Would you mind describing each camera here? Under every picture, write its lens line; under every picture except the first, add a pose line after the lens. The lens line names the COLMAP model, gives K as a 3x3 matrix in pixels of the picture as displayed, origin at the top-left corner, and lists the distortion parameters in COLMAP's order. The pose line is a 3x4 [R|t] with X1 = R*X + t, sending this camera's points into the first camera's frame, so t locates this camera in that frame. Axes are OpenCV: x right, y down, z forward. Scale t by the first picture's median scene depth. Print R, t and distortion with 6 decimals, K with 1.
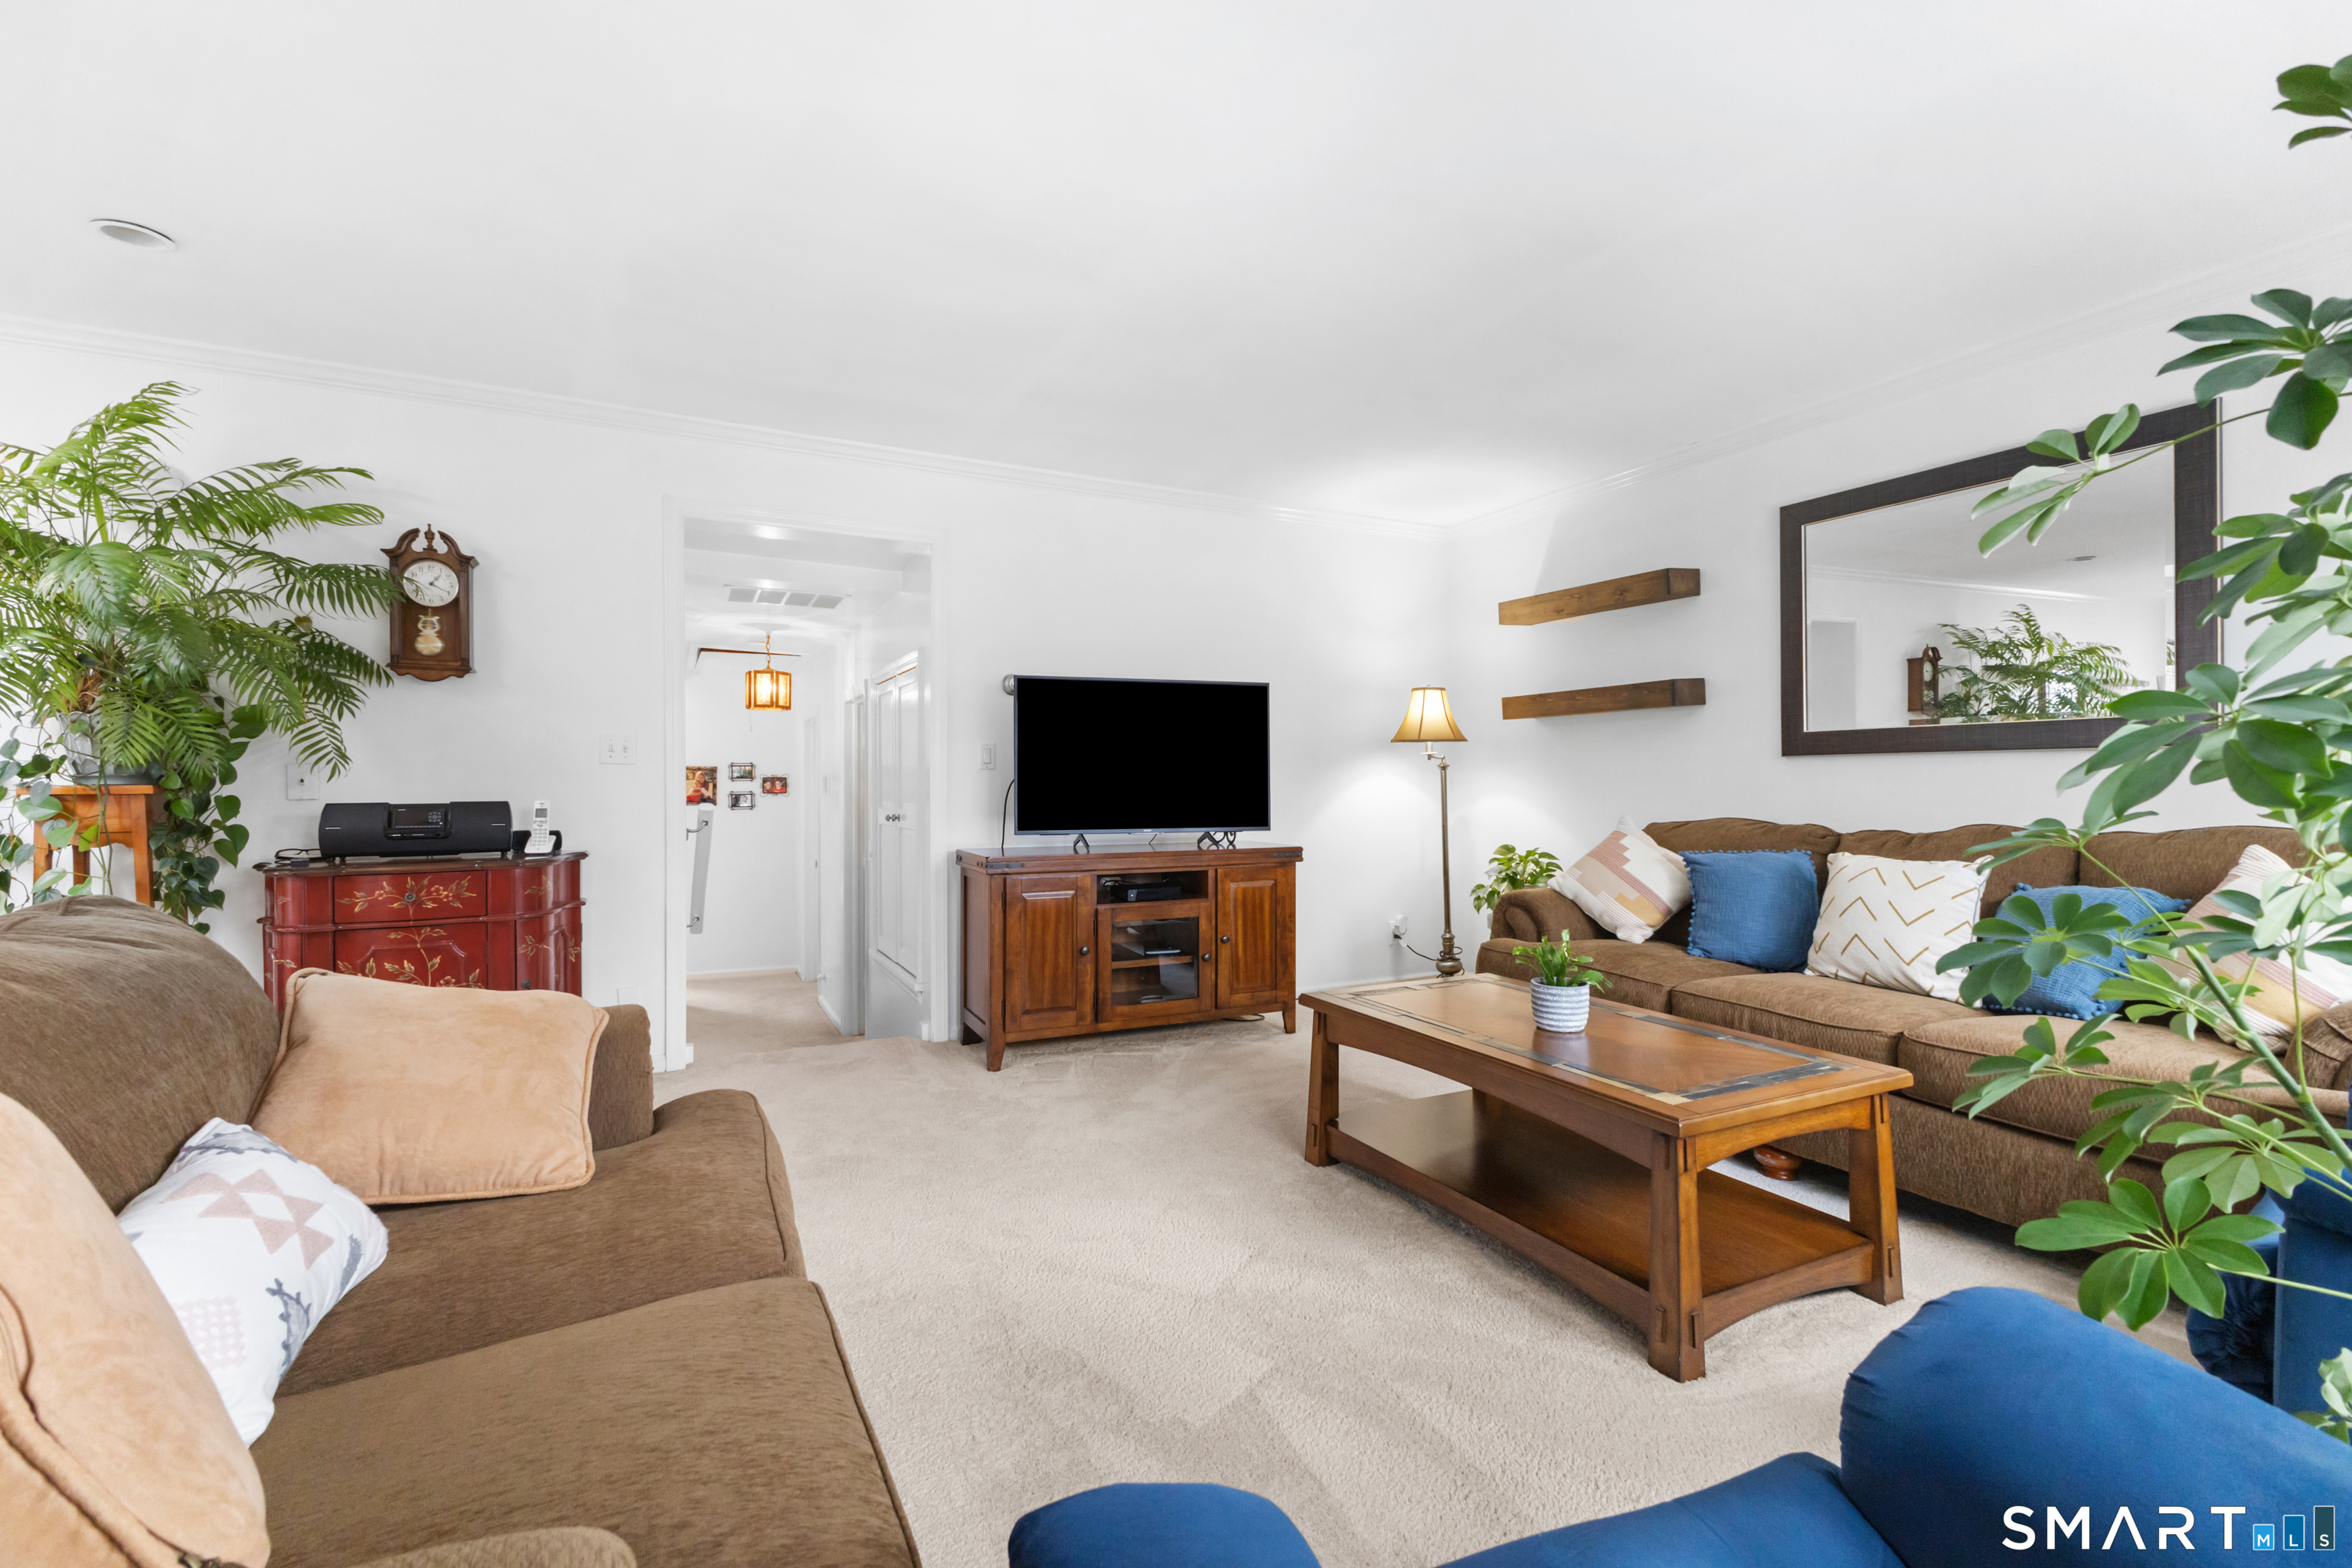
lens RADIAL K [[1014.0, 0, 1176.0], [0, 1014.0, 784.0], [0, 0, 1]] dist [0.000388, 0.000012]
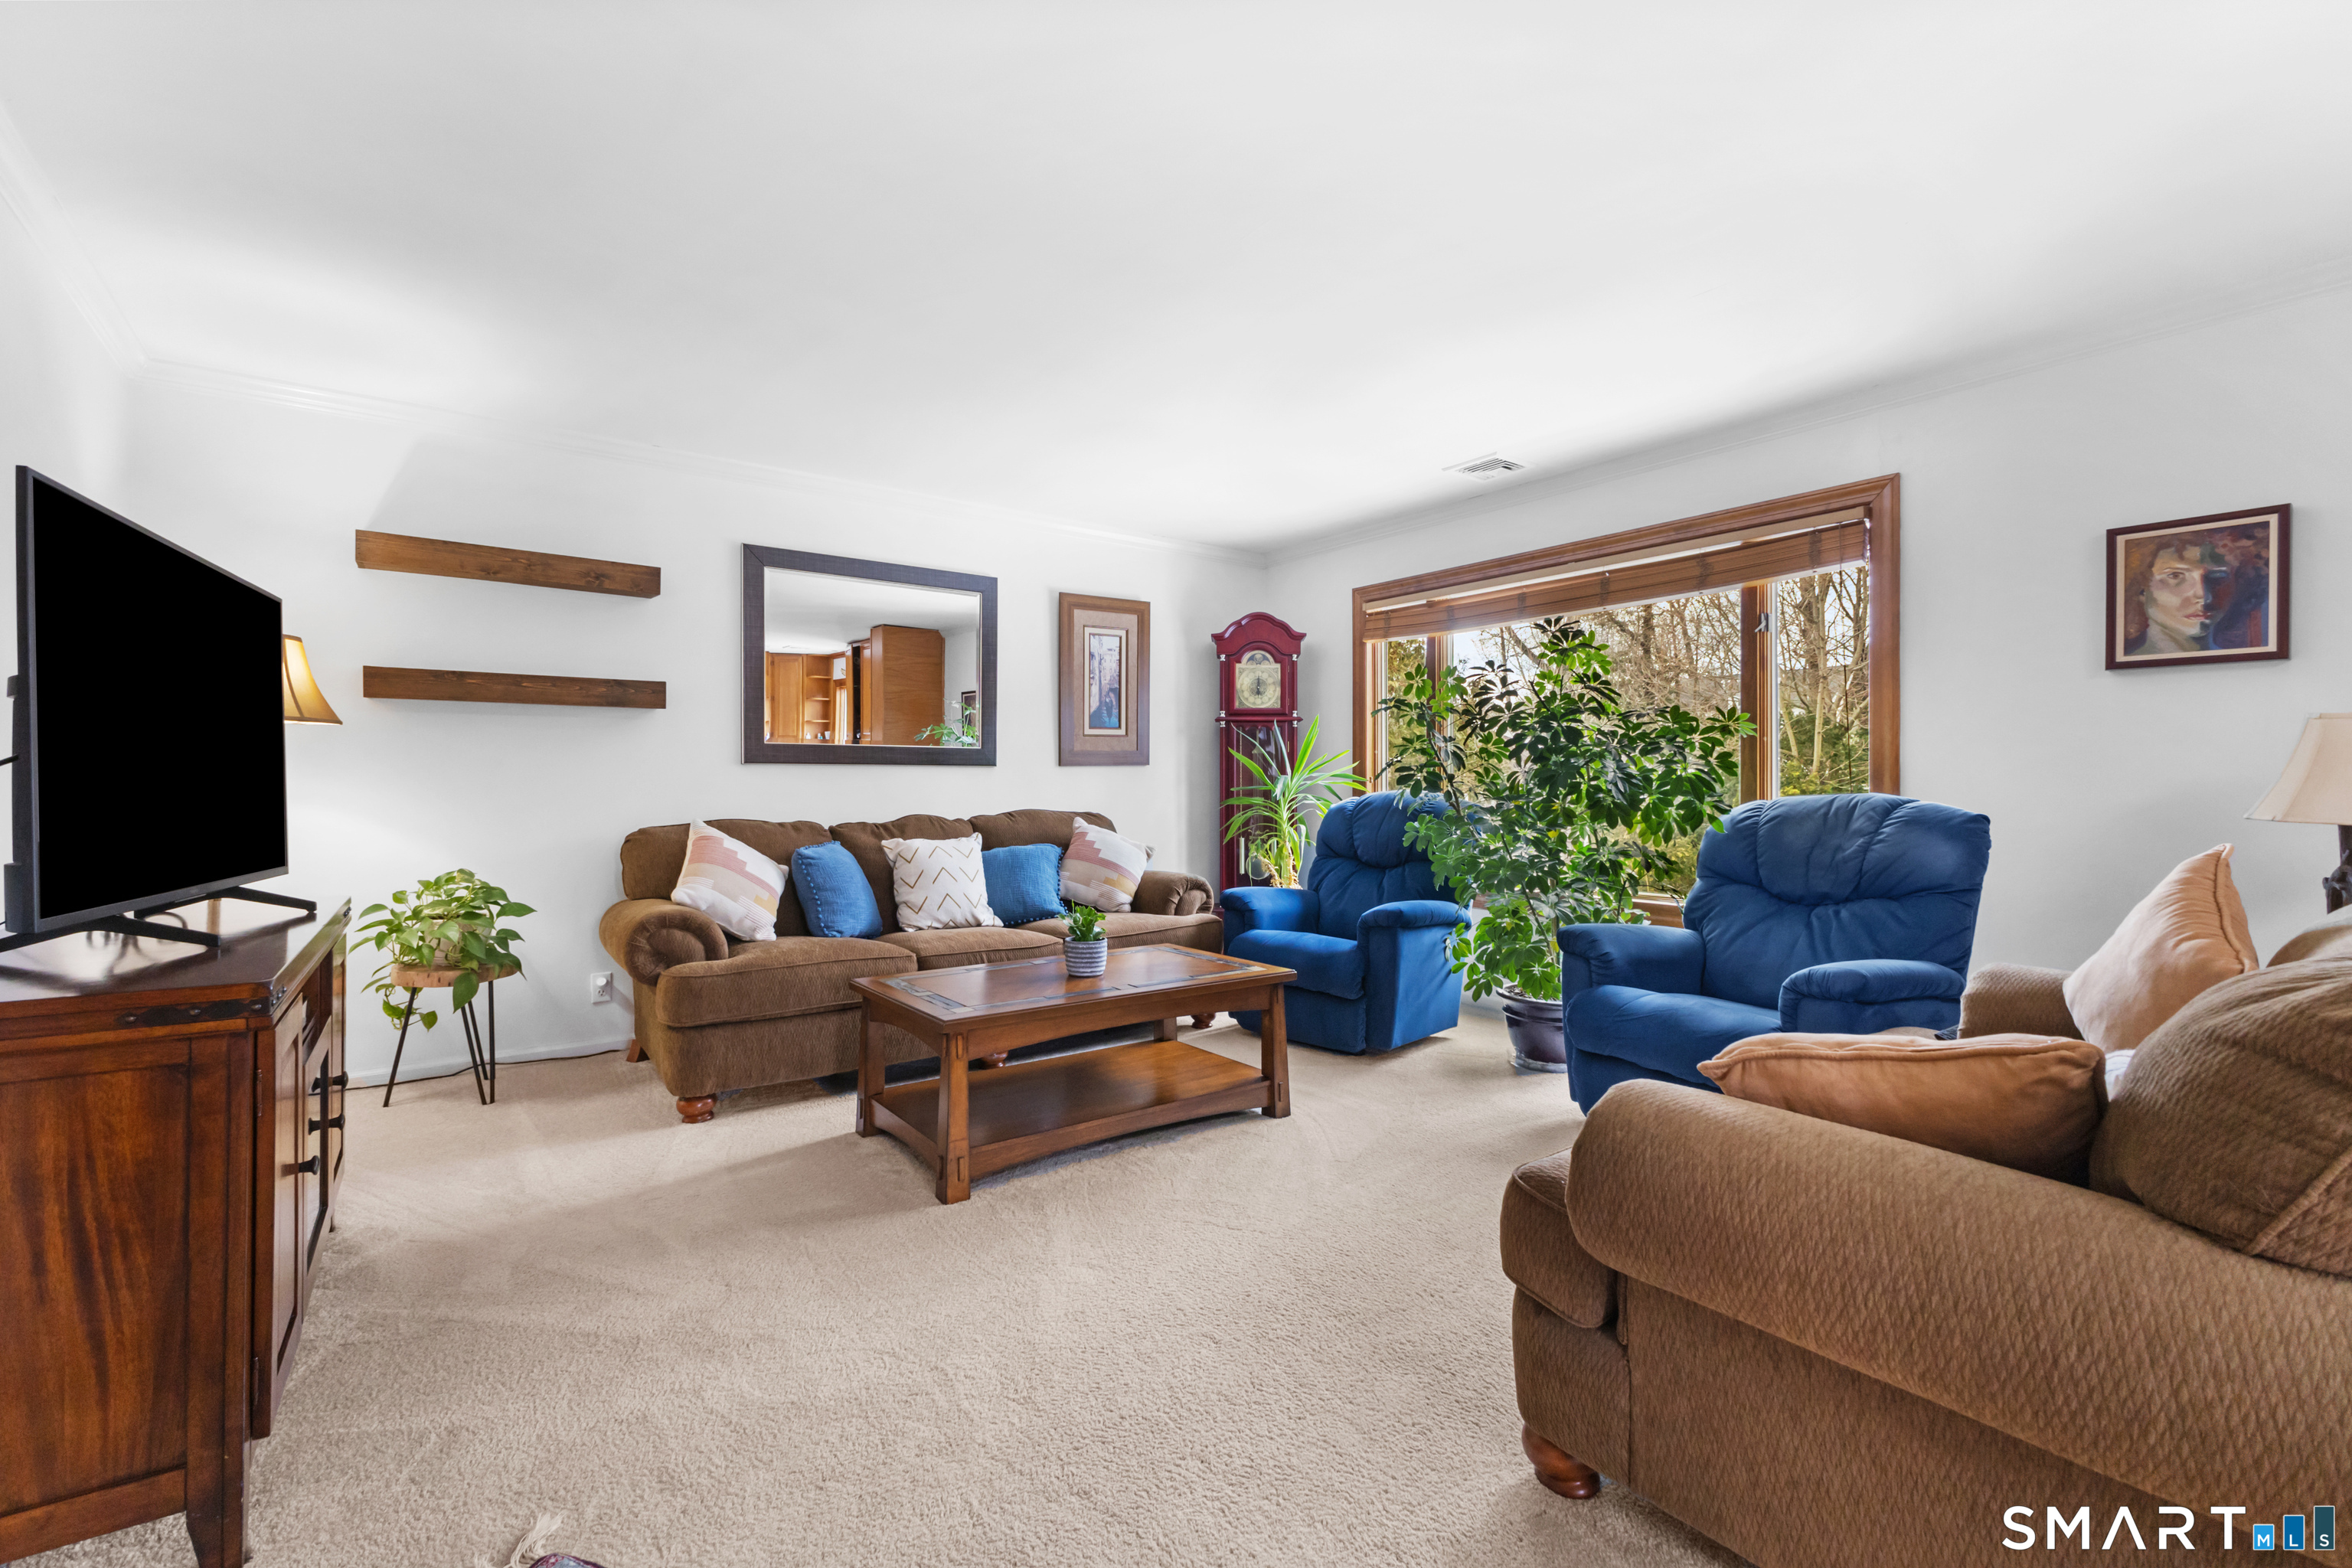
lens RADIAL K [[1014.0, 0, 1176.0], [0, 1014.0, 784.0], [0, 0, 1]] dist [0.000388, 0.000012]
pose [[-0.182835, 0.003759, 0.983136, -0.615449], [0.004805, 0.999984, -0.002930, 0.001469], [-0.983132, 0.004188, -0.182850, 0.748700]]
